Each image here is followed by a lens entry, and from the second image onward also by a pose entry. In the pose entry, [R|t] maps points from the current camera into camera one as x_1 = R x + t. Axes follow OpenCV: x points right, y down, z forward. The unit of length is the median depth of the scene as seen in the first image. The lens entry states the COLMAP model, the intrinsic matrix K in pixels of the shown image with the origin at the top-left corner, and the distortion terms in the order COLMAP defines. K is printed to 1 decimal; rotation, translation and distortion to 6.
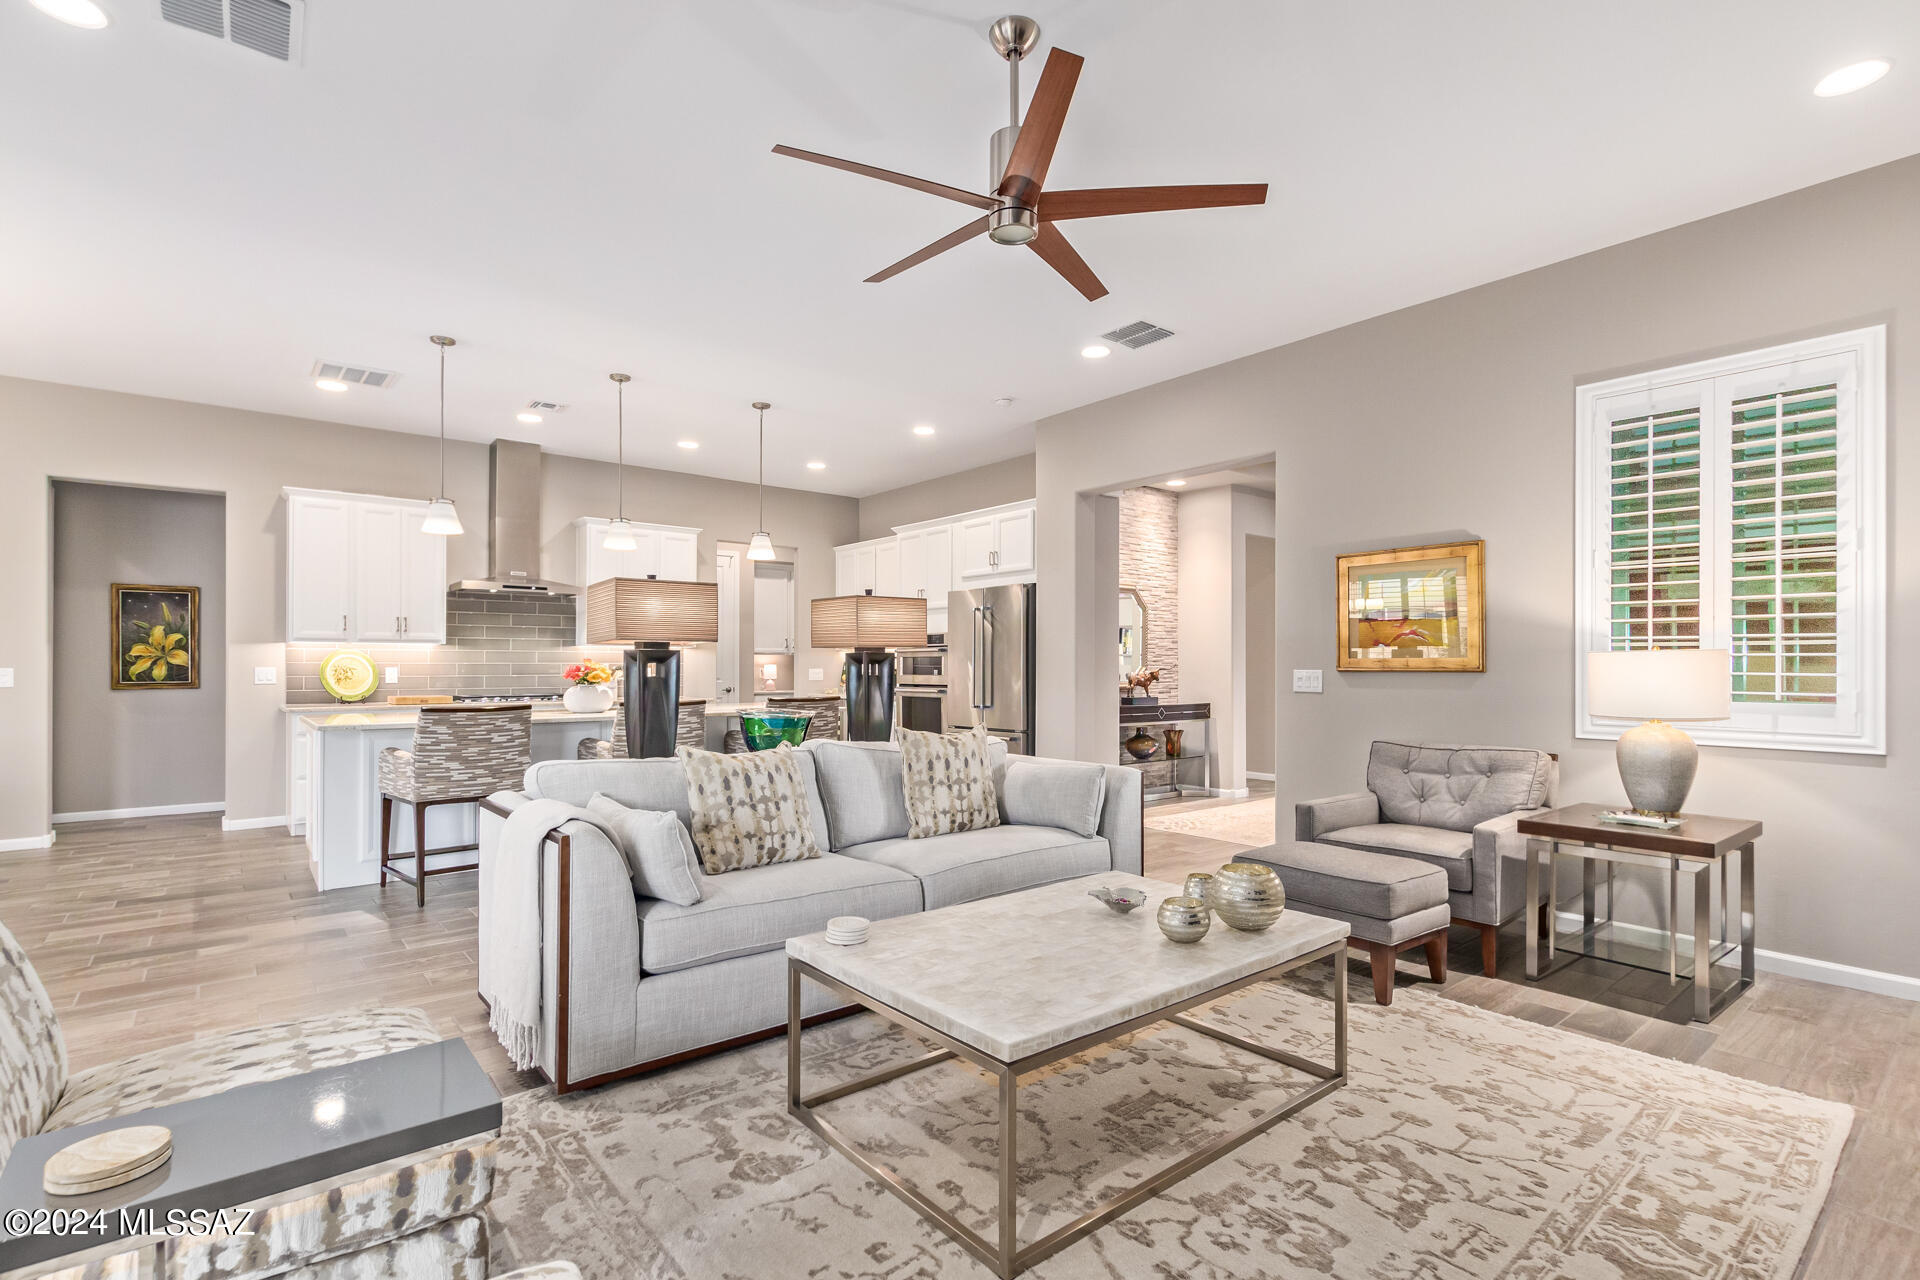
lens RADIAL K [[894.6, 0, 958.6], [0, 894.6, 662.9], [0, 0, 1]] dist [0.001768, -0.002938]
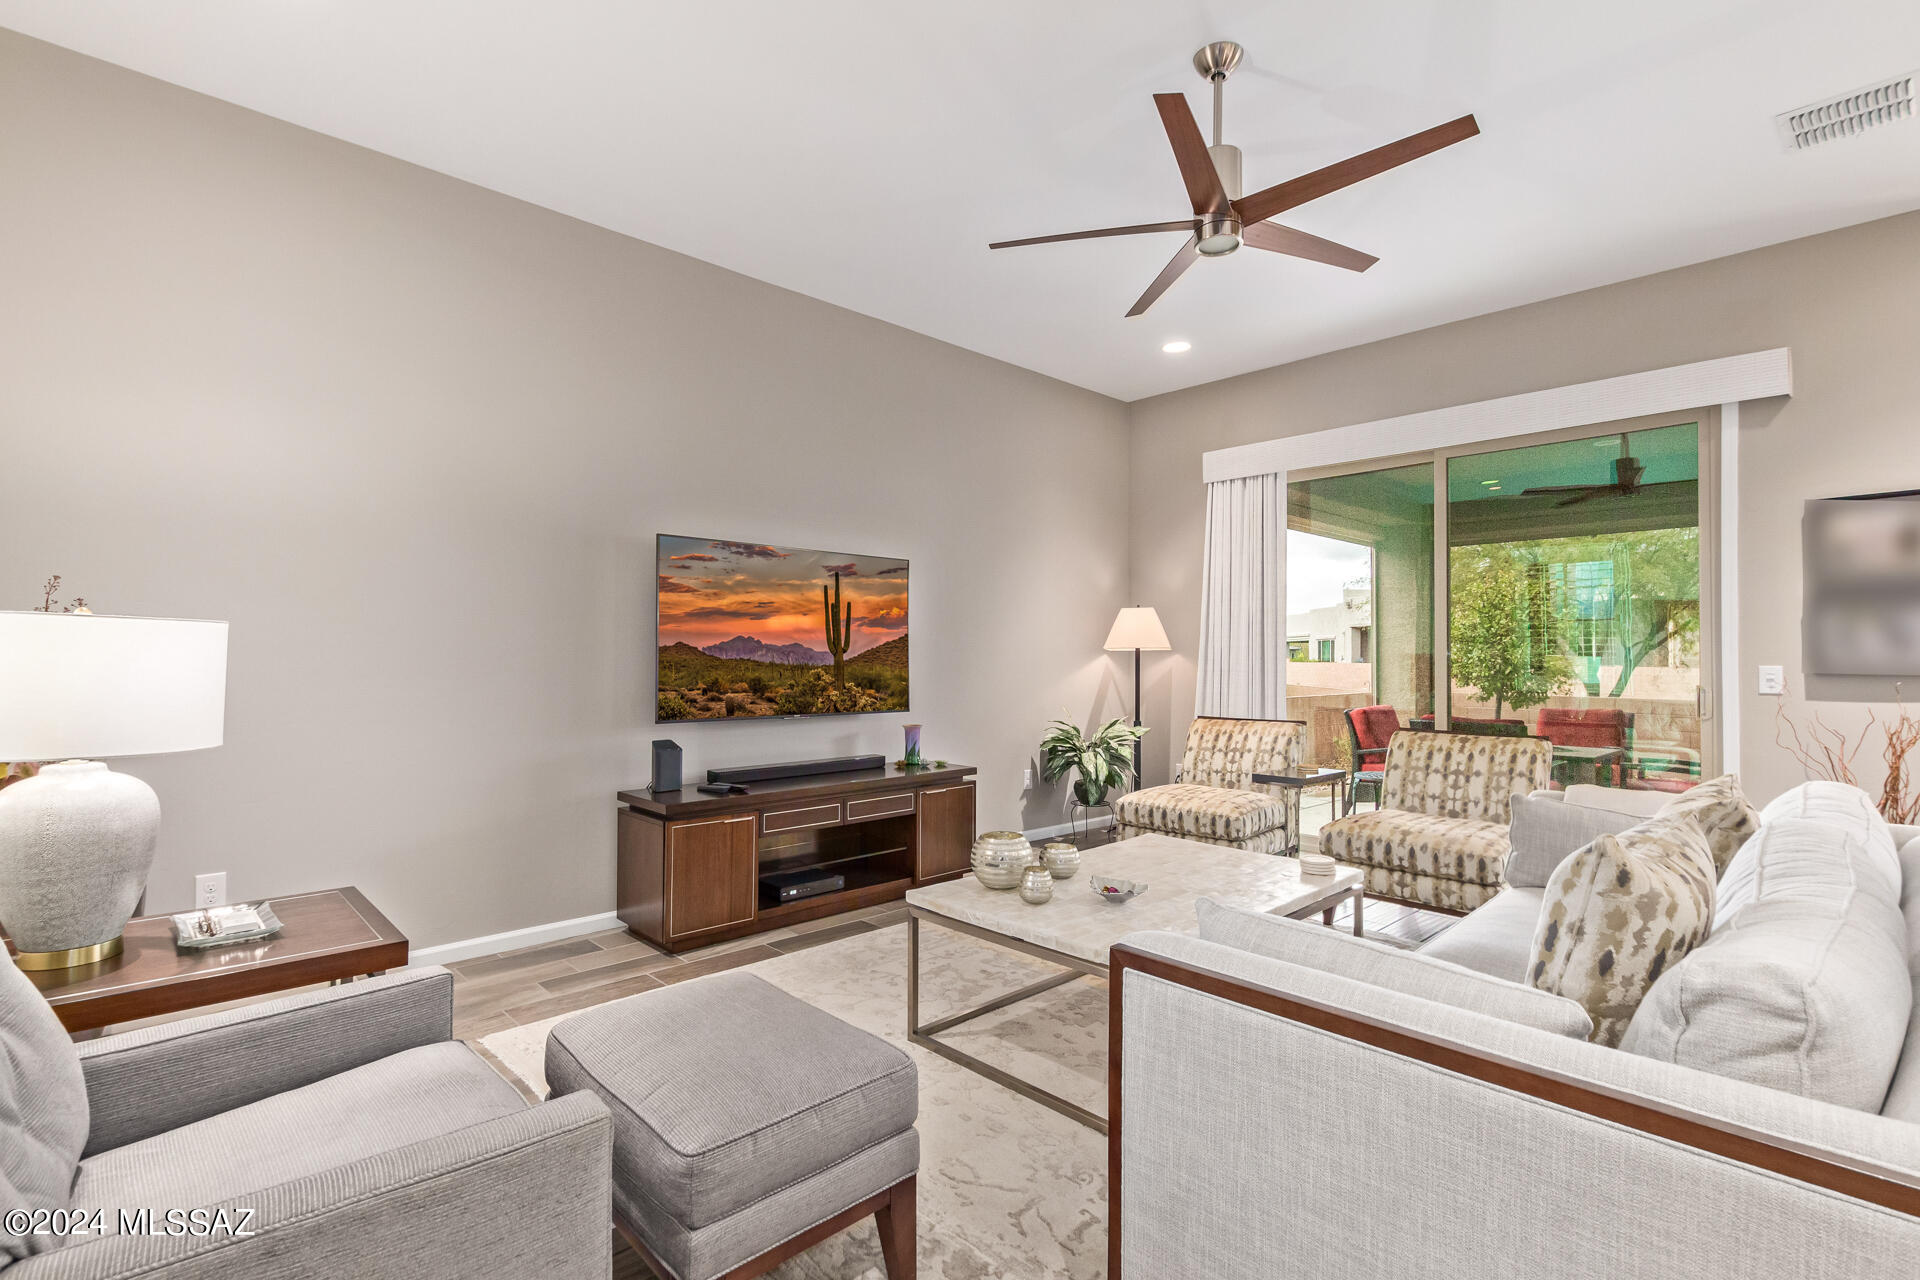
lens RADIAL K [[892.0, 0, 950.3], [0, 892.0, 645.5], [0, 0, 1]] dist [0.001659, 0.000056]
pose [[-0.998142, -0.008646, -0.060307, 0.171704], [-0.007596, 0.999816, -0.017615, 0.003875], [0.060448, -0.017124, -0.998024, 0.798155]]
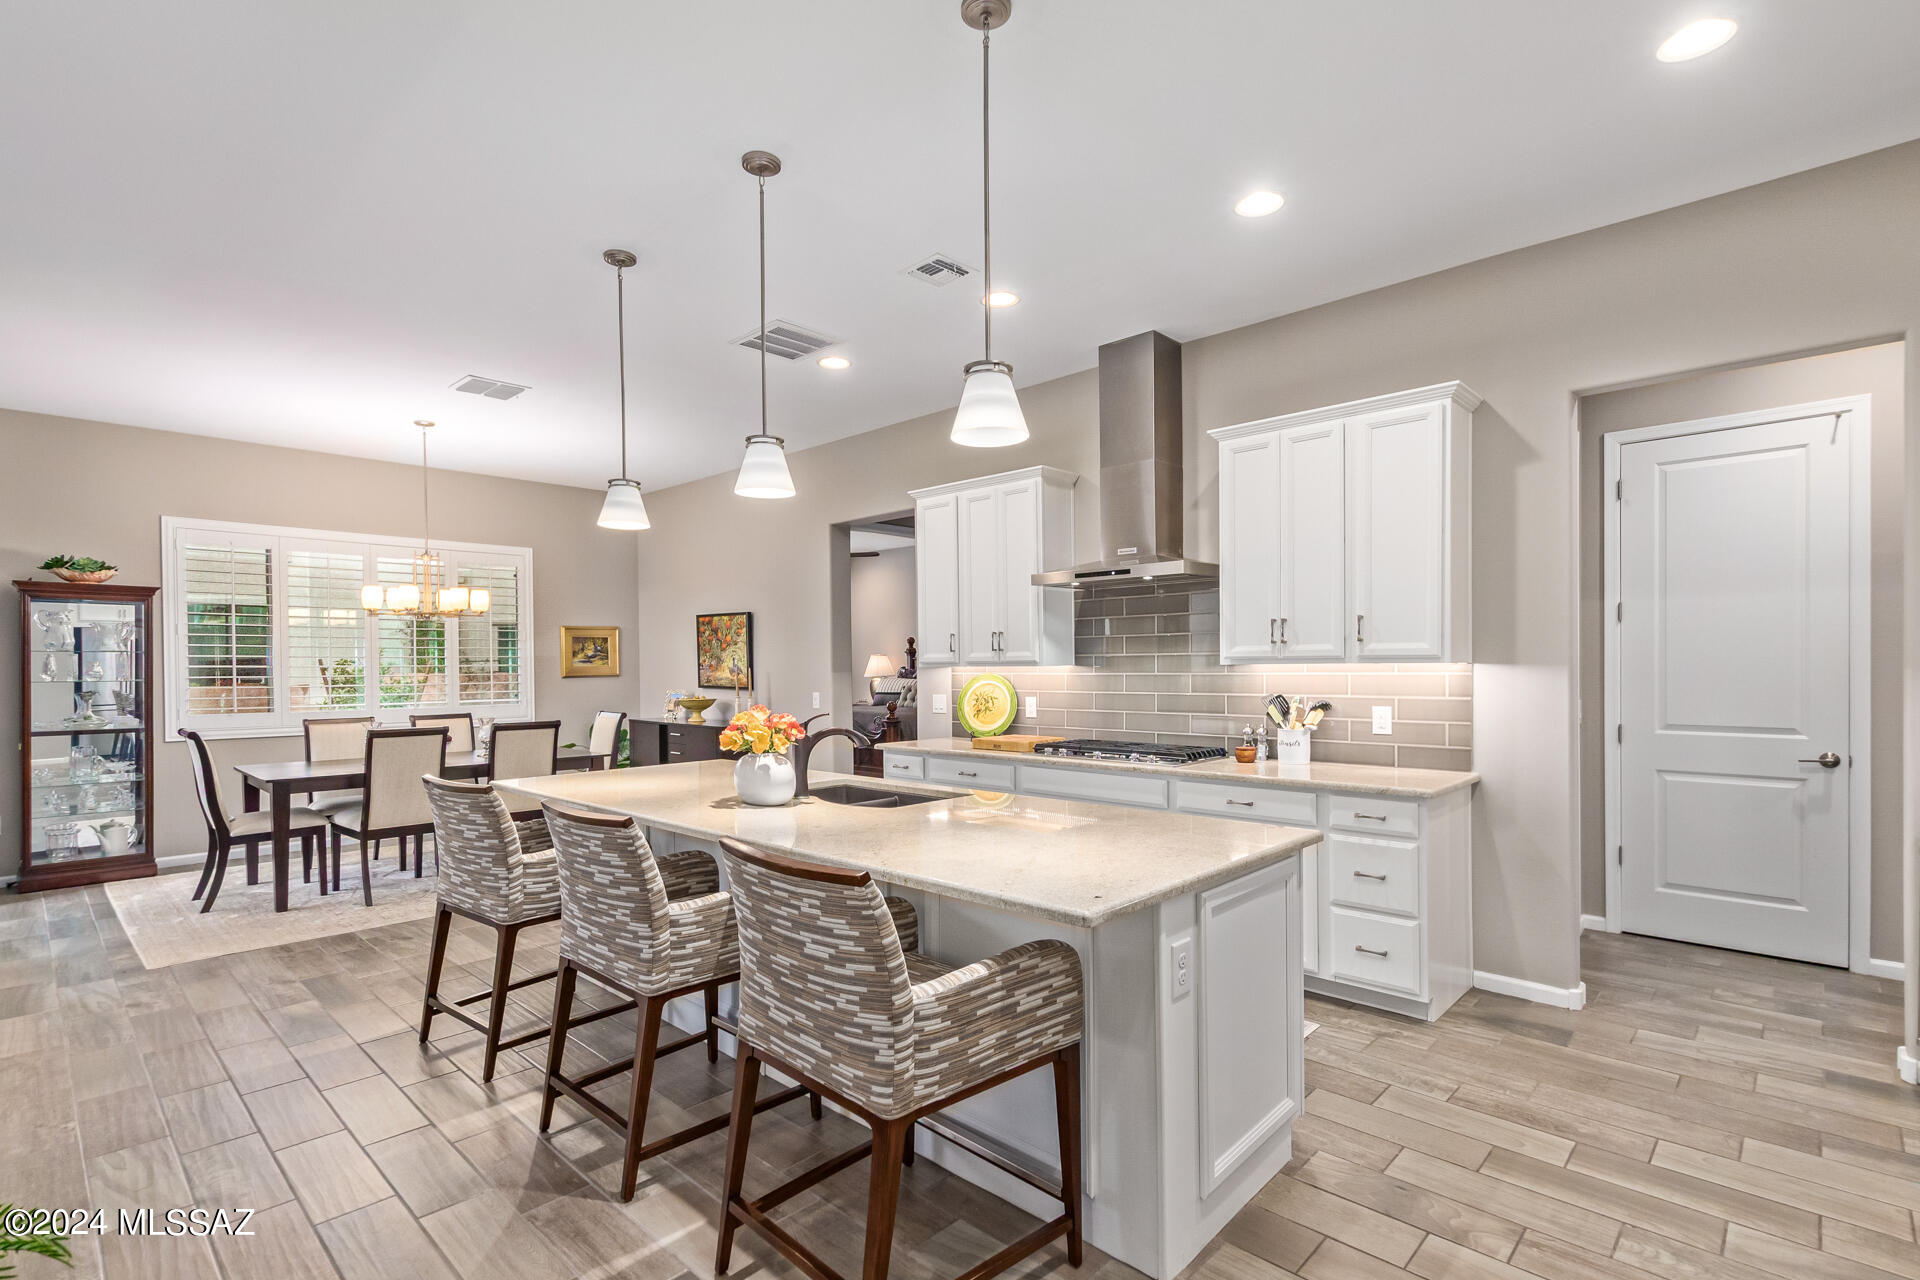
lens RADIAL K [[908.9, 0, 959.8], [0, 908.9, 666.1], [0, 0, 1]] dist [0.004042, -0.001693]
pose [[0.112463, -0.000375, -0.993656, 0.131925], [0.012917, 0.999916, 0.001085, -0.024598], [0.993572, -0.012957, 0.112459, 0.904974]]
